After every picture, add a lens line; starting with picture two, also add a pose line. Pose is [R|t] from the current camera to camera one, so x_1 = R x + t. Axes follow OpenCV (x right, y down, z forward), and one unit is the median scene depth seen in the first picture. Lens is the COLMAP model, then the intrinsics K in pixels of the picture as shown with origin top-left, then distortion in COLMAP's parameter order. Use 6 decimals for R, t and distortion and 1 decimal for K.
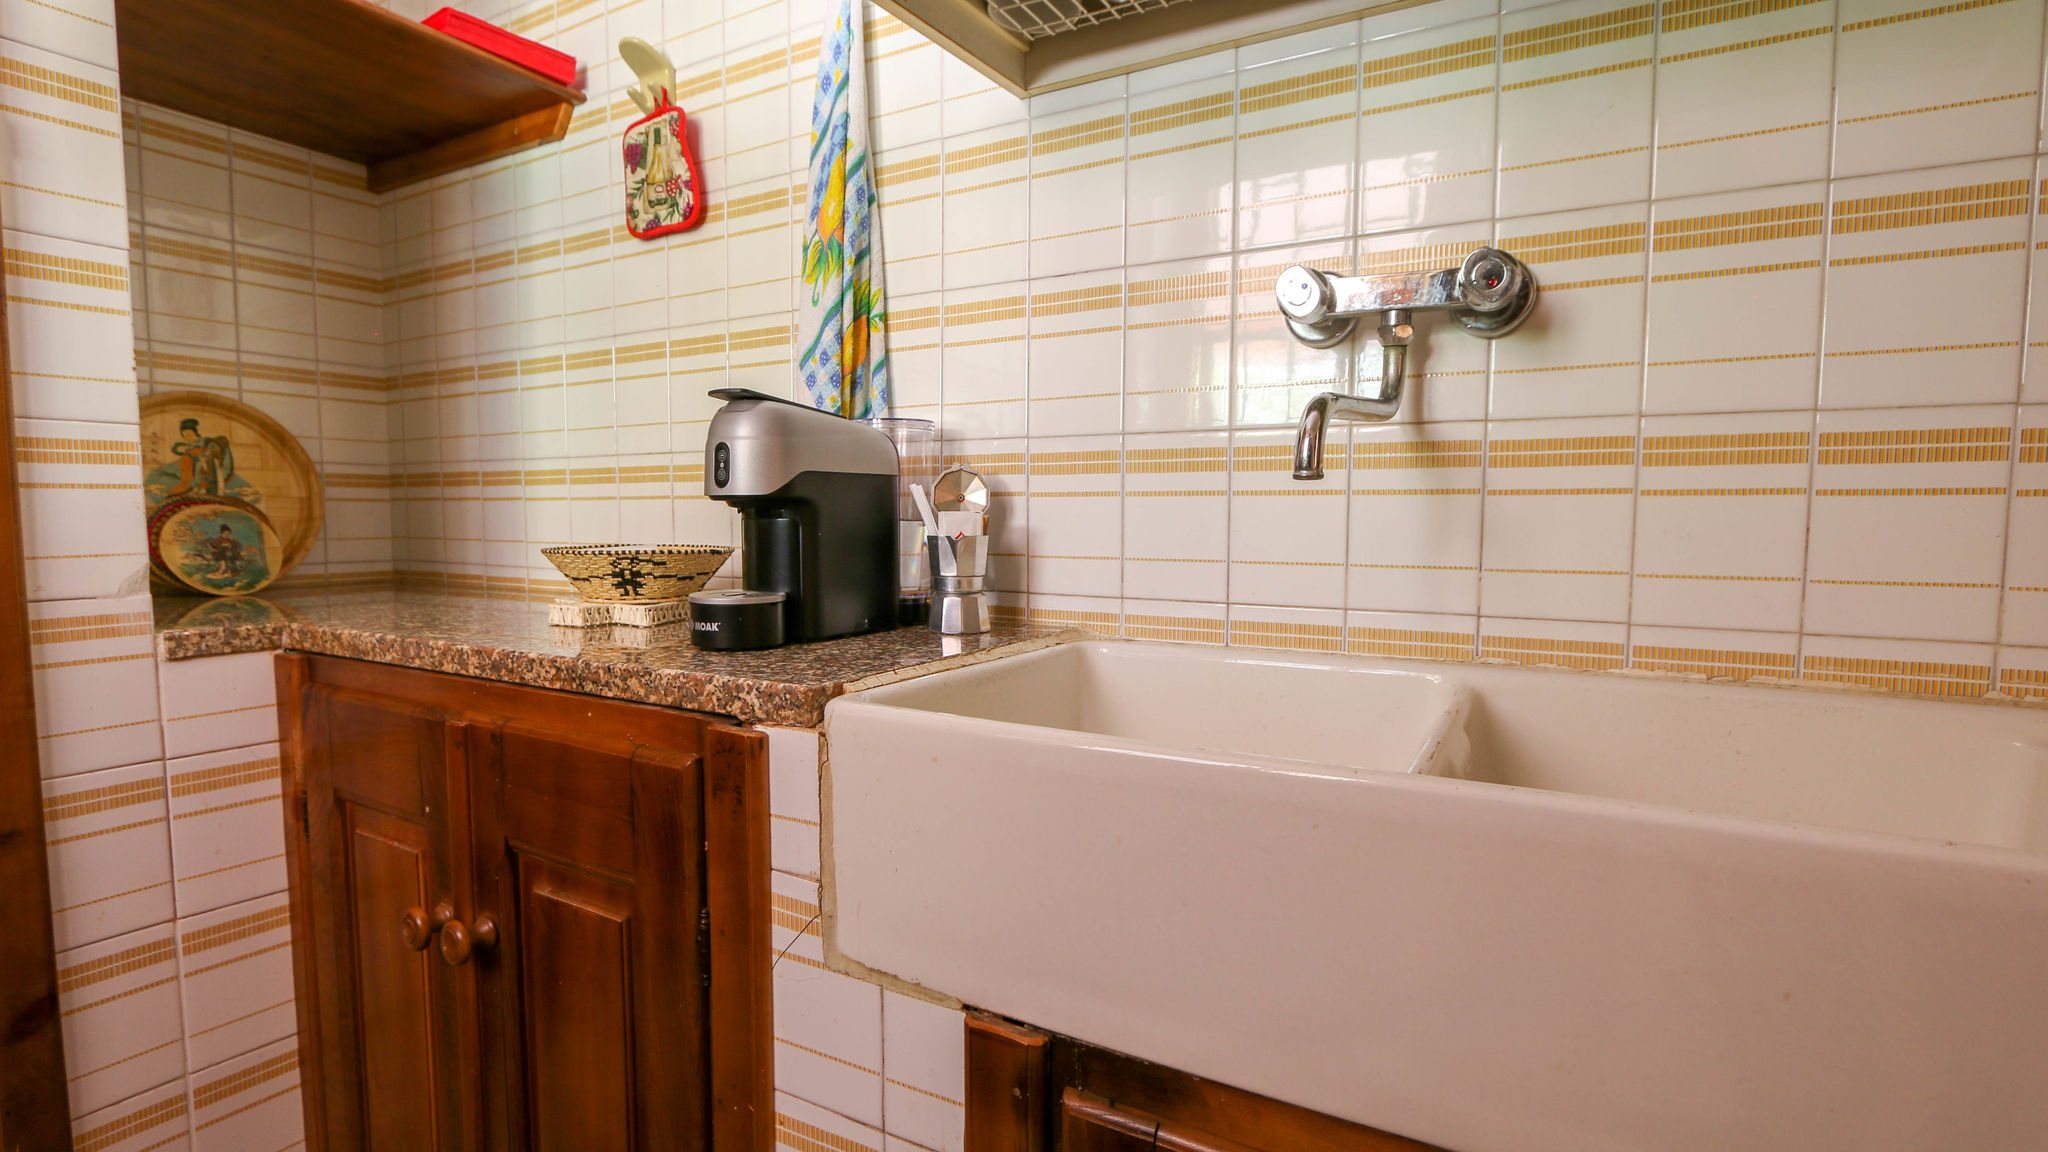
lens RADIAL K [[968.7, 0, 1011.9], [0, 968.7, 594.2], [0, 0, 1]] dist [-0.024017, 0.004545]
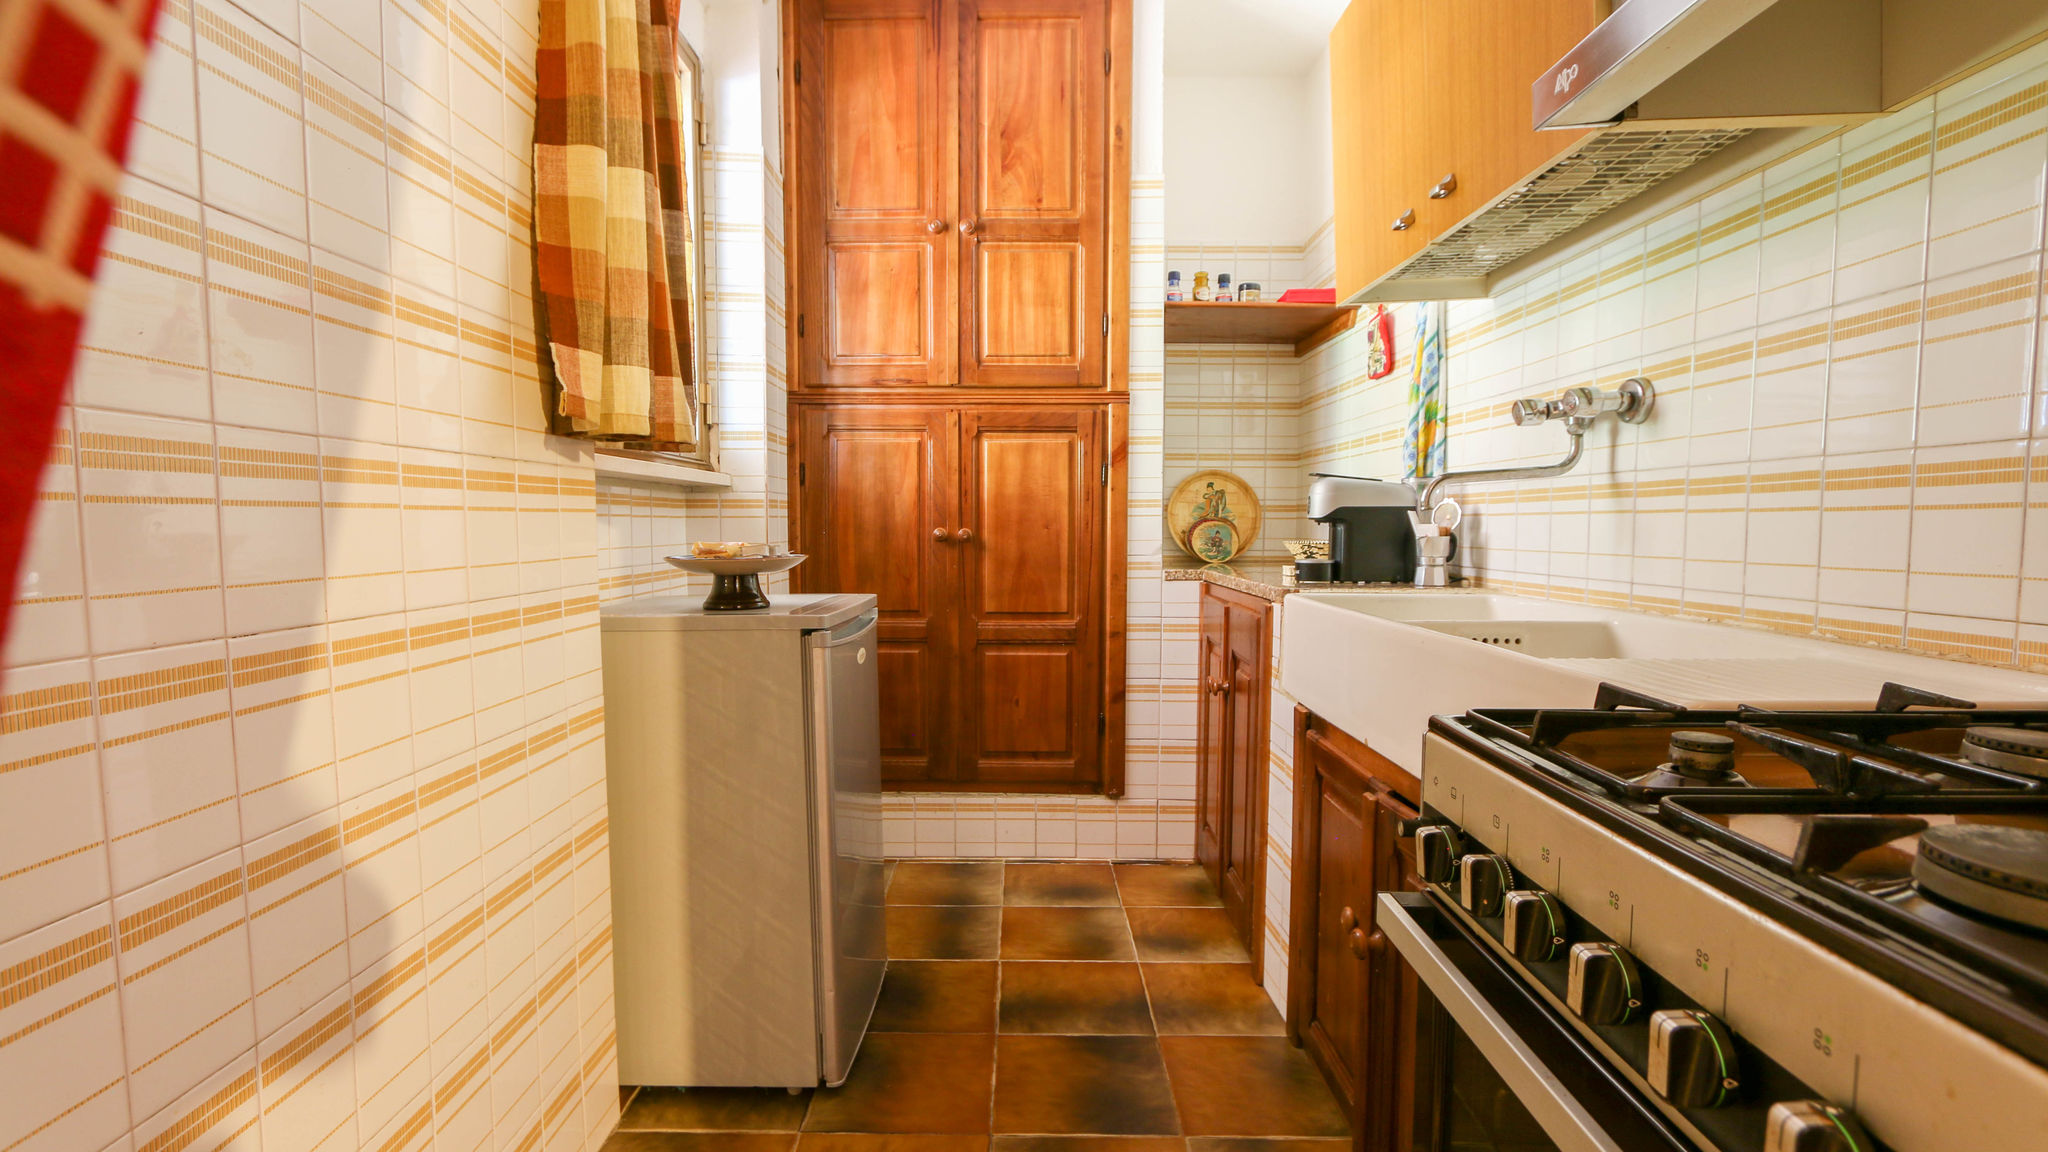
lens RADIAL K [[968.7, 0, 1011.9], [0, 968.7, 594.2], [0, 0, 1]] dist [-0.024017, 0.004545]
pose [[0.496230, 0.059335, -0.866161, 1.086031], [-0.072588, 0.997004, 0.026712, 0.058683], [0.865151, 0.049618, 0.499051, -0.625379]]
